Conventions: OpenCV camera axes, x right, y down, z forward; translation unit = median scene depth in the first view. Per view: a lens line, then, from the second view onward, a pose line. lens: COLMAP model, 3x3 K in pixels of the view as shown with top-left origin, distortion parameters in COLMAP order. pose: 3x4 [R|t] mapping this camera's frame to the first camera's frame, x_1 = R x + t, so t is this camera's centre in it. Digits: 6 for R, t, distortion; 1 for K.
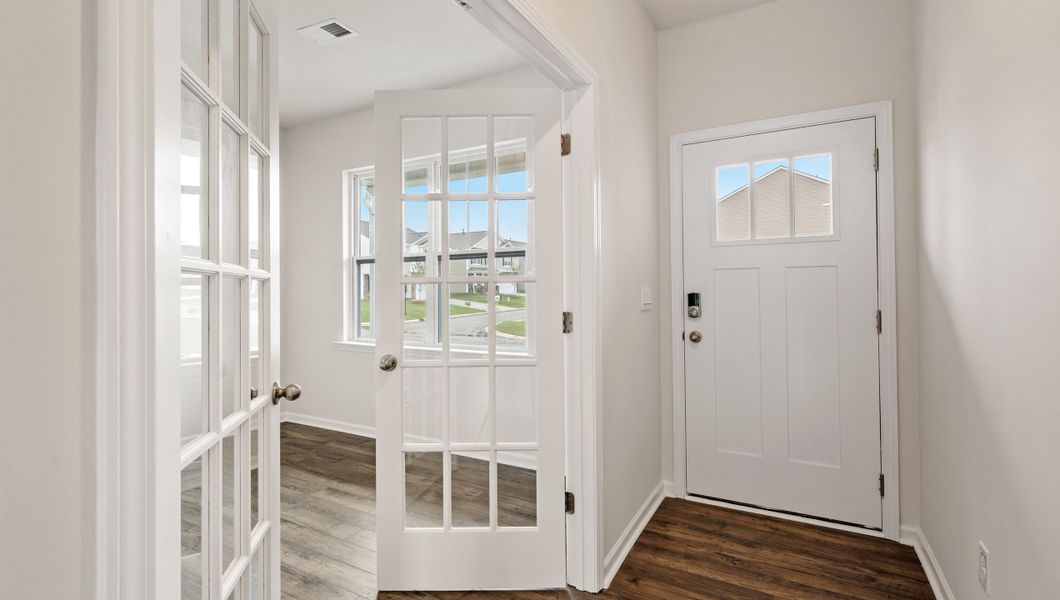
lens RADIAL K [[477.8, 0, 529.1], [0, 477.8, 287.9], [0, 0, 1]] dist [0.003120, 0.000393]
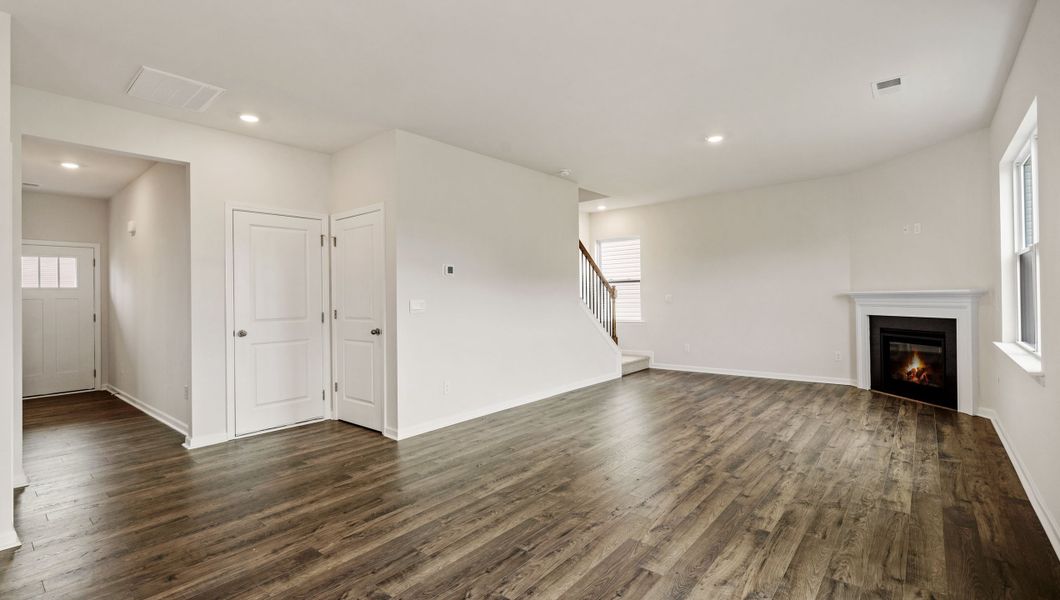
lens RADIAL K [[471.2, 0, 534.1], [0, 471.2, 295.0], [0, 0, 1]] dist [0.001412, 0.007179]
pose [[0.179777, 0.020465, 0.983495, -1.685202], [0.012513, 0.999655, -0.023089, 0.036534], [-0.983628, 0.016457, 0.179459, -2.224308]]
